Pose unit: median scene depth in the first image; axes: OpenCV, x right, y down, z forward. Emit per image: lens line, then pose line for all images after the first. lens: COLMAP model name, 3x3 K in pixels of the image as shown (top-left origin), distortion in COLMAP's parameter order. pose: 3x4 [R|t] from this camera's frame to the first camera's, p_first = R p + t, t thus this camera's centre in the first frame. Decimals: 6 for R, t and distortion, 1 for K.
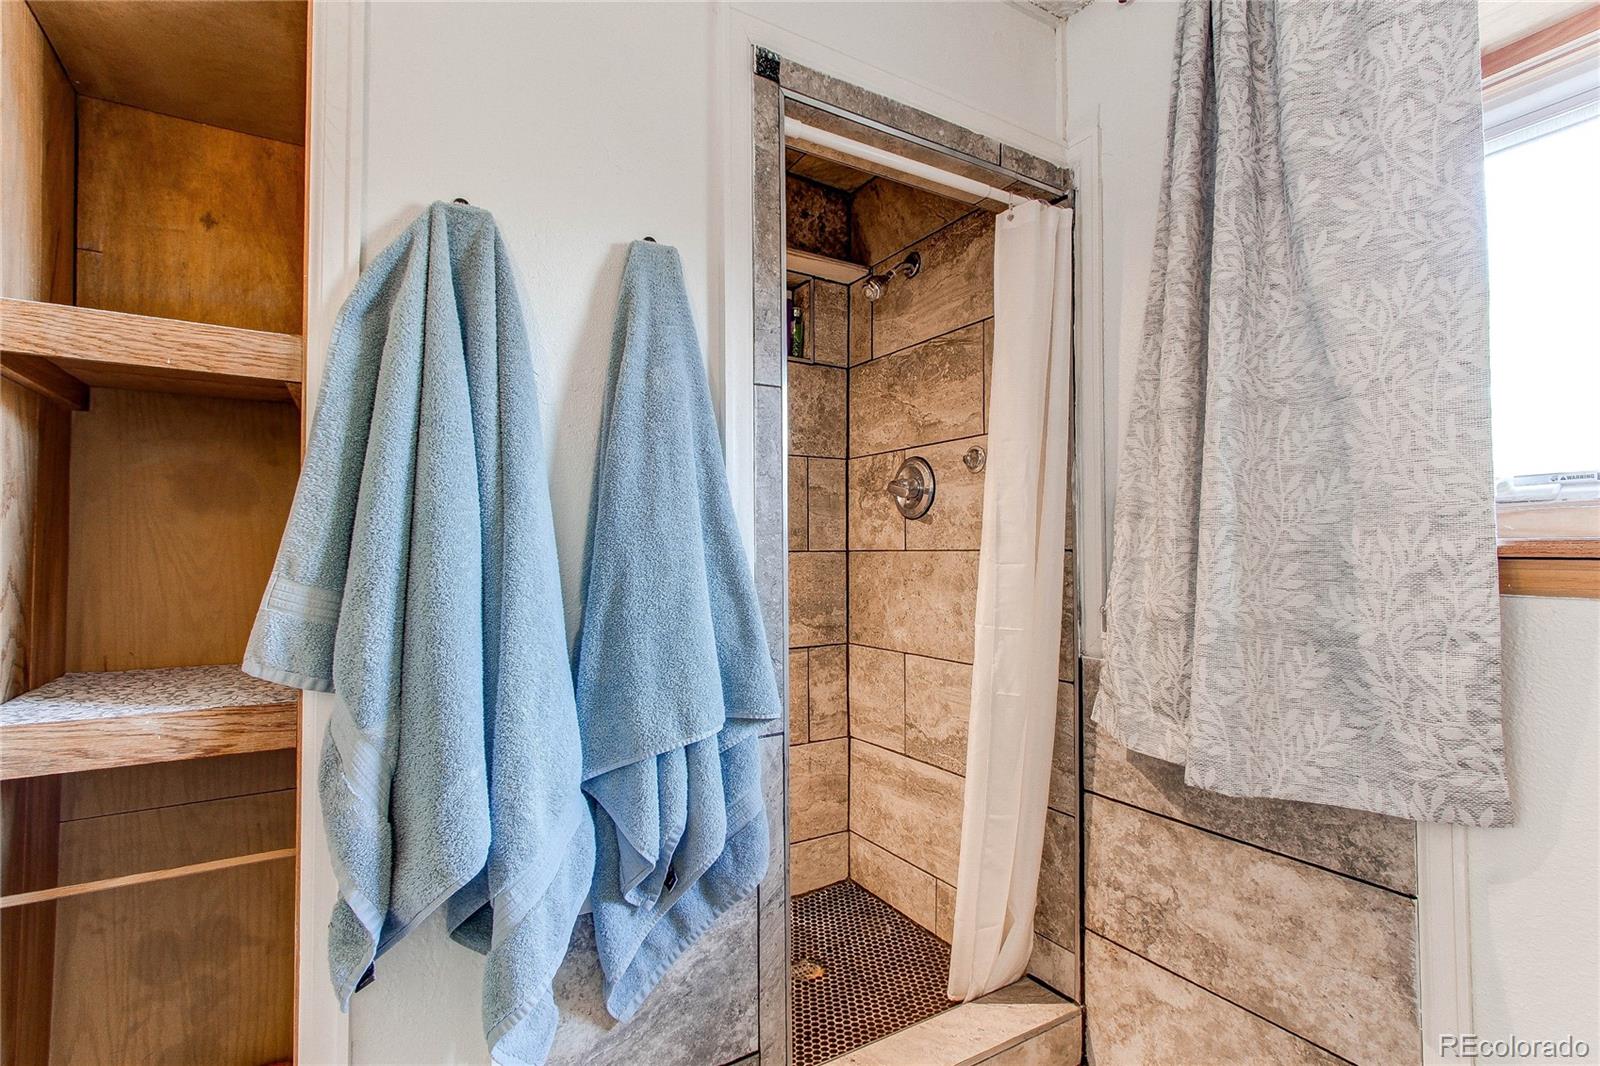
lens RADIAL K [[733.4, 0, 797.7], [0, 733.4, 530.9], [0, 0, 1]] dist [-0.005187, 0.004410]
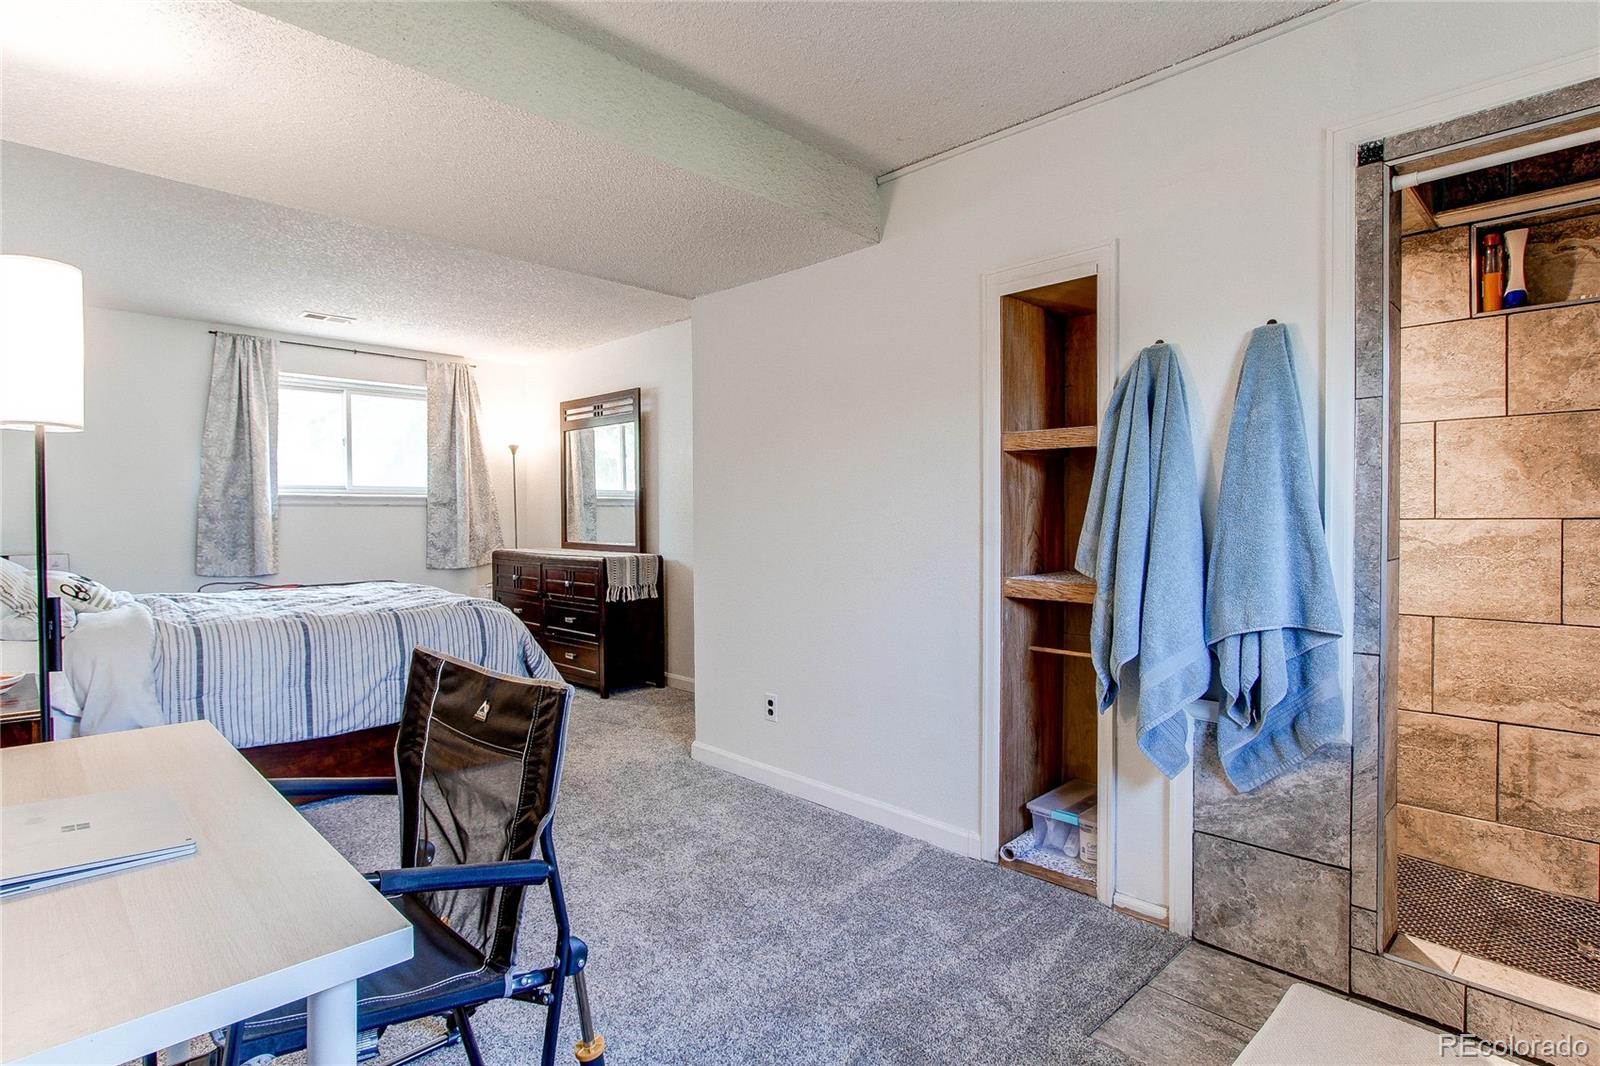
lens RADIAL K [[814.6, 0, 796.0], [0, 814.6, 526.6], [0, 0, 1]] dist [-0.006810, 0.002948]
pose [[0.230332, 0.013616, -0.973017, 1.173235], [0.029911, 0.999331, 0.021065, -0.023768], [0.972652, -0.033956, 0.229770, -0.375442]]
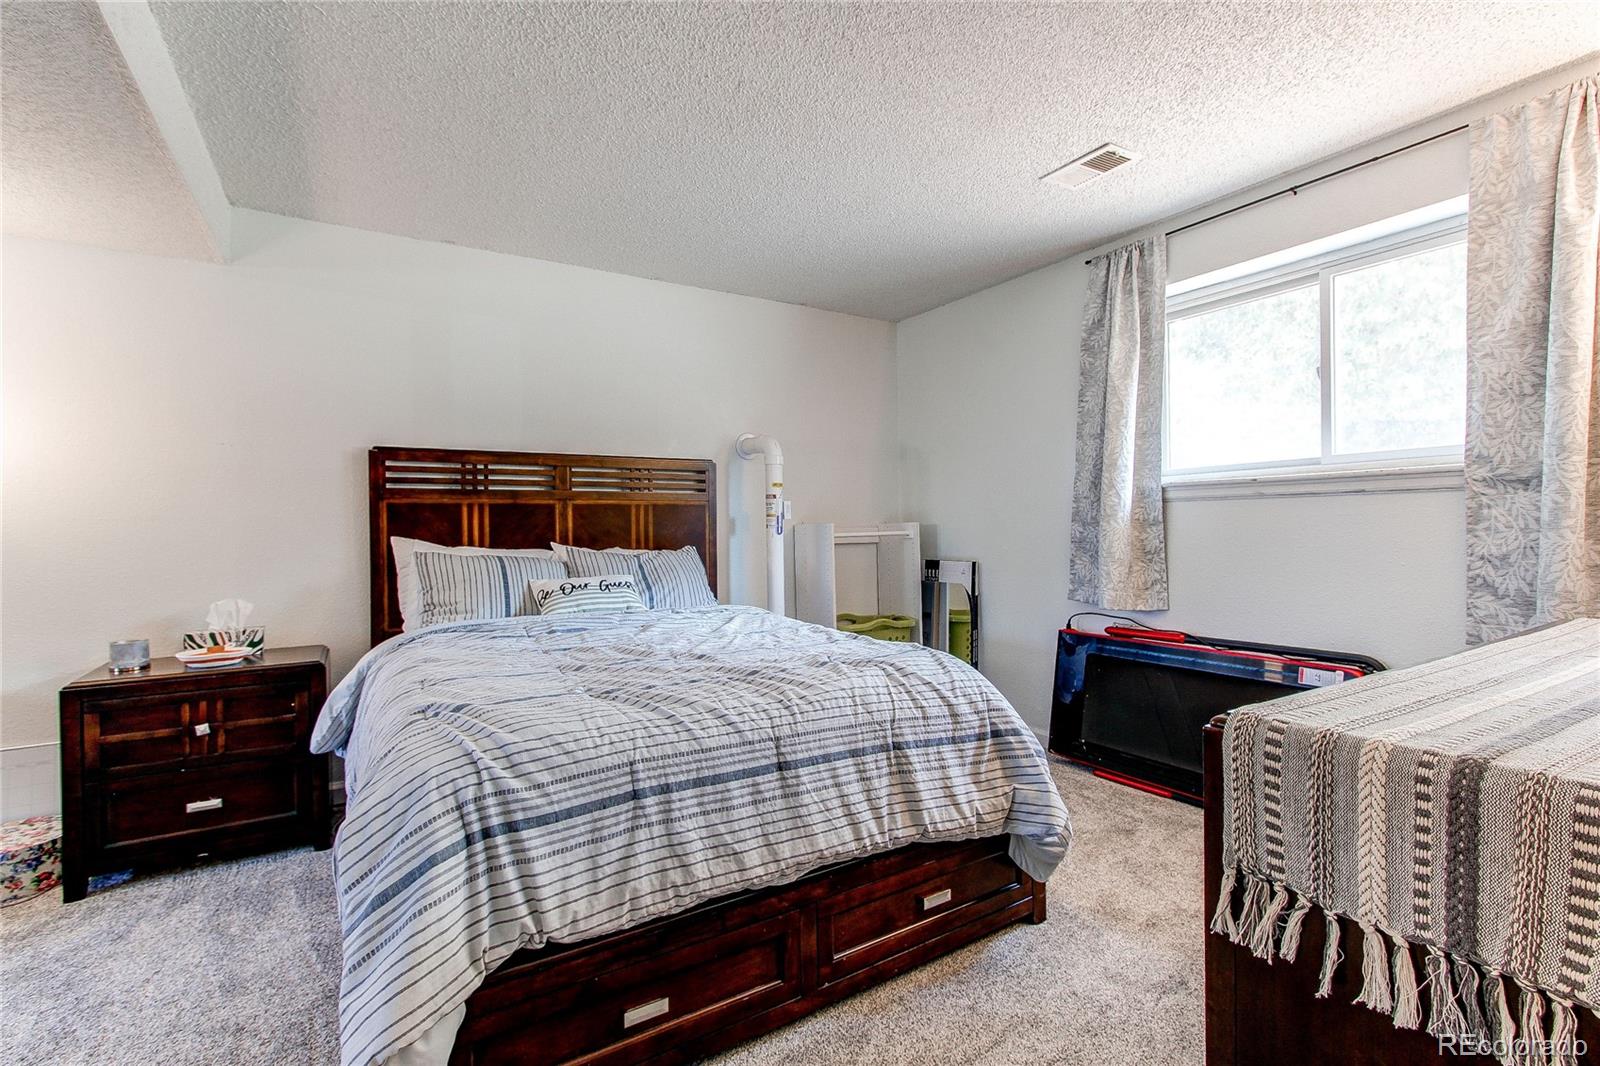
lens RADIAL K [[733.4, 0, 798.7], [0, 733.4, 536.6], [0, 0, 1]] dist [-0.005187, 0.004410]
pose [[-0.999815, 0.013408, -0.013768, -2.254258], [0.013636, 0.999769, -0.016596, 0.010956], [0.013542, -0.016780, -0.999767, 0.303265]]
